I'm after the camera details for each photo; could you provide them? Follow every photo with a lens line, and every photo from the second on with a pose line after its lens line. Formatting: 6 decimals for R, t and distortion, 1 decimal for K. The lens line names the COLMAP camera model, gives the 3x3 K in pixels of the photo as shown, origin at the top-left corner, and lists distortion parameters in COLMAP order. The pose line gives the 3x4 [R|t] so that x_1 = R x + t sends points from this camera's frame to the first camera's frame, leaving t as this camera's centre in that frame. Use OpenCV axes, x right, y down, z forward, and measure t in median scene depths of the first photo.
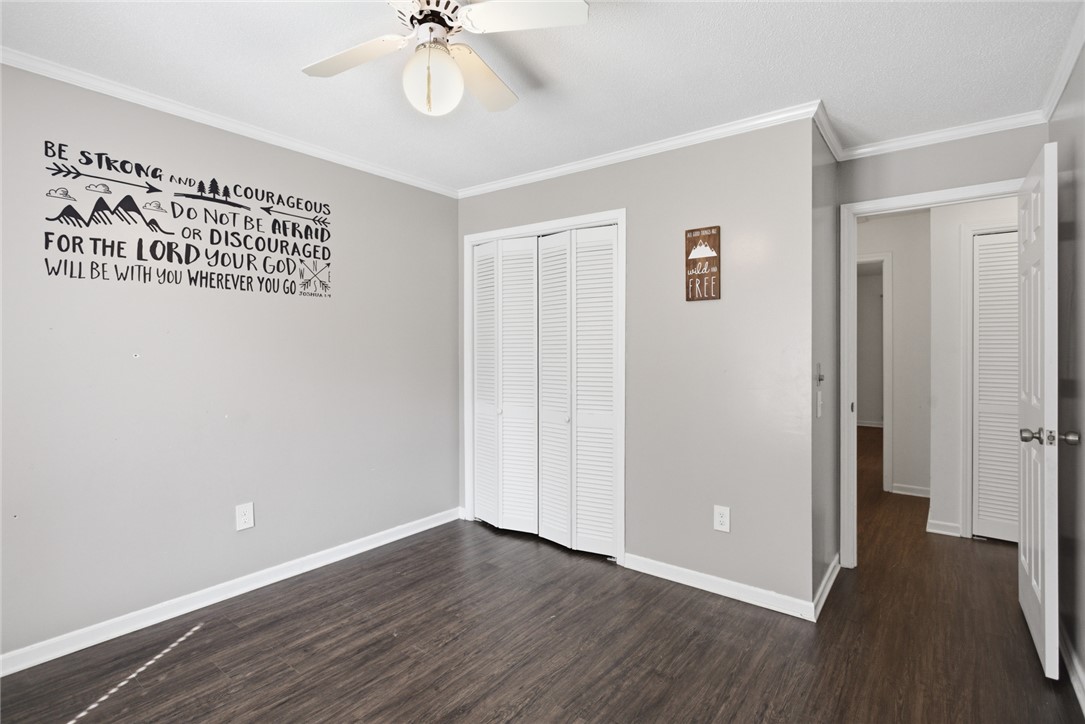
lens RADIAL K [[512.6, 0, 542.1], [0, 512.6, 349.6], [0, 0, 1]] dist [0.000651, 0.000275]
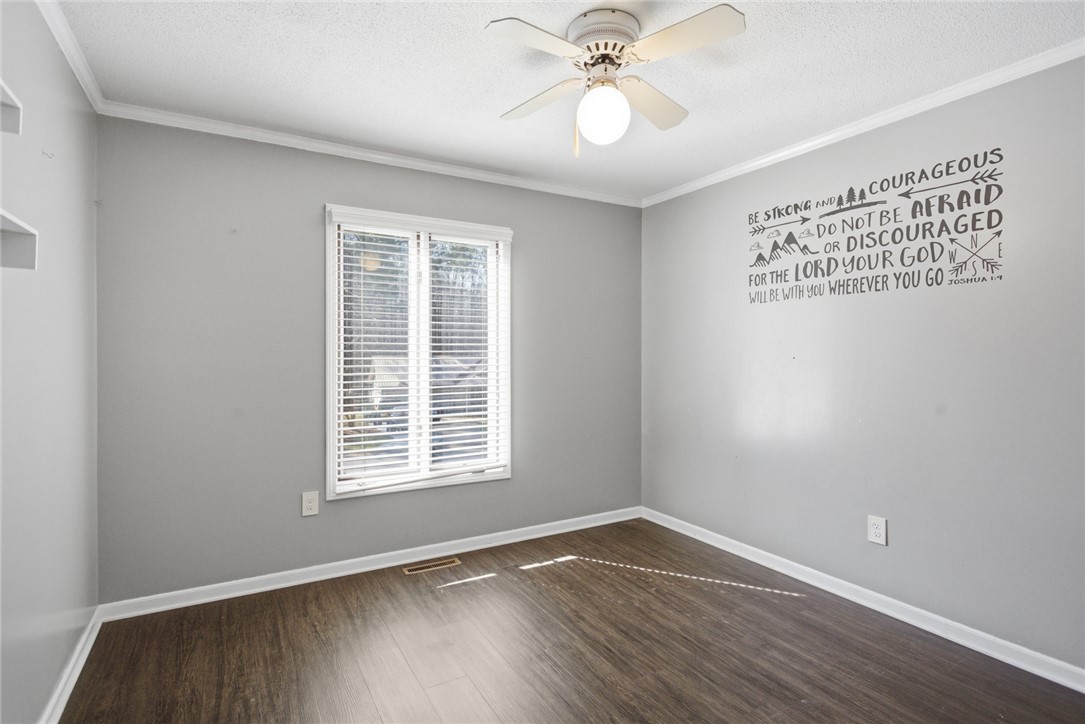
lens RADIAL K [[522.3, 0, 539.4], [0, 522.3, 356.9], [0, 0, 1]] dist [0.000042, 0.000139]
pose [[-0.353363, 0.008722, -0.935446, 0.558226], [-0.003685, 0.999936, 0.010715, -0.002003], [0.935479, 0.007233, -0.353308, 0.780958]]
